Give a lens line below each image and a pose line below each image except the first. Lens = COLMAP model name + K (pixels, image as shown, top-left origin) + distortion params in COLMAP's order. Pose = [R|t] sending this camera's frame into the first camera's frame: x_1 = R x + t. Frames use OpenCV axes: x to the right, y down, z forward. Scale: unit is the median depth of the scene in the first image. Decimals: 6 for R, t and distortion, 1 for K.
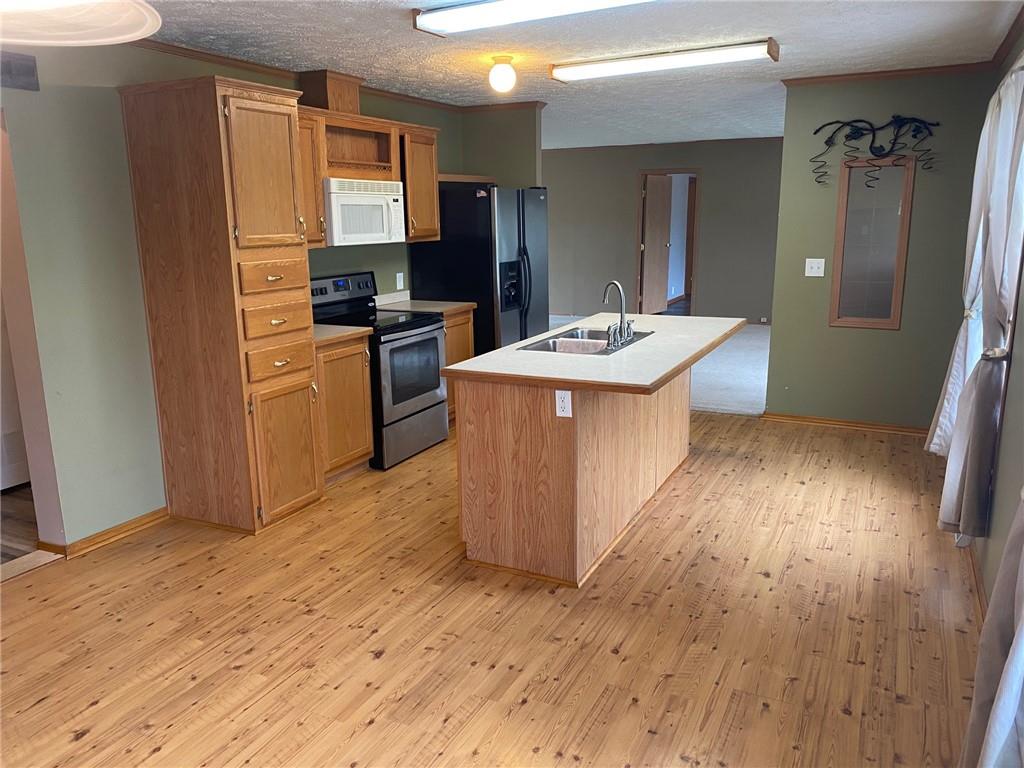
lens RADIAL K [[779.4, 0, 511.8], [0, 779.4, 383.7], [0, 0, 1]] dist [0.000420, -0.002283]
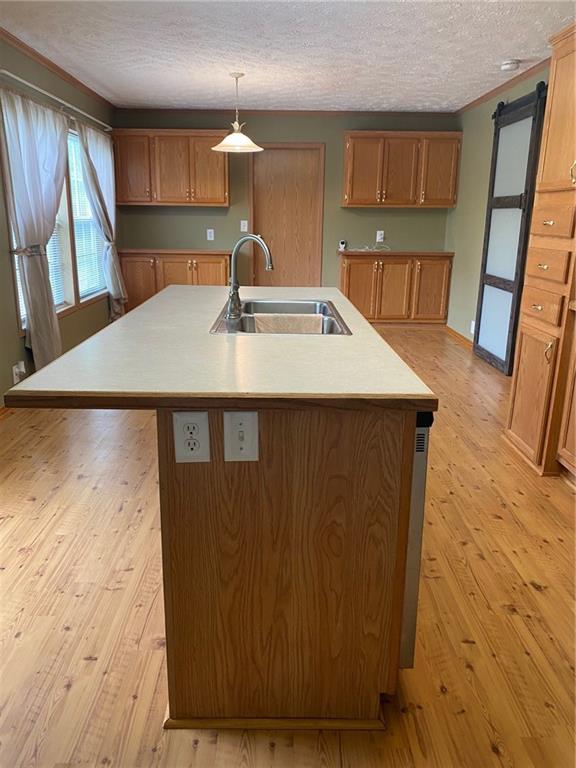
lens RADIAL K [[584.5, 0, 287.4], [0, 584.5, 384.2], [0, 0, 1]] dist [0.000420, -0.002283]
pose [[-0.887660, 0.133189, -0.440817, 0.356998], [-0.097455, 0.881246, 0.462502, -0.263801], [0.450068, 0.453505, -0.769267, 1.488351]]
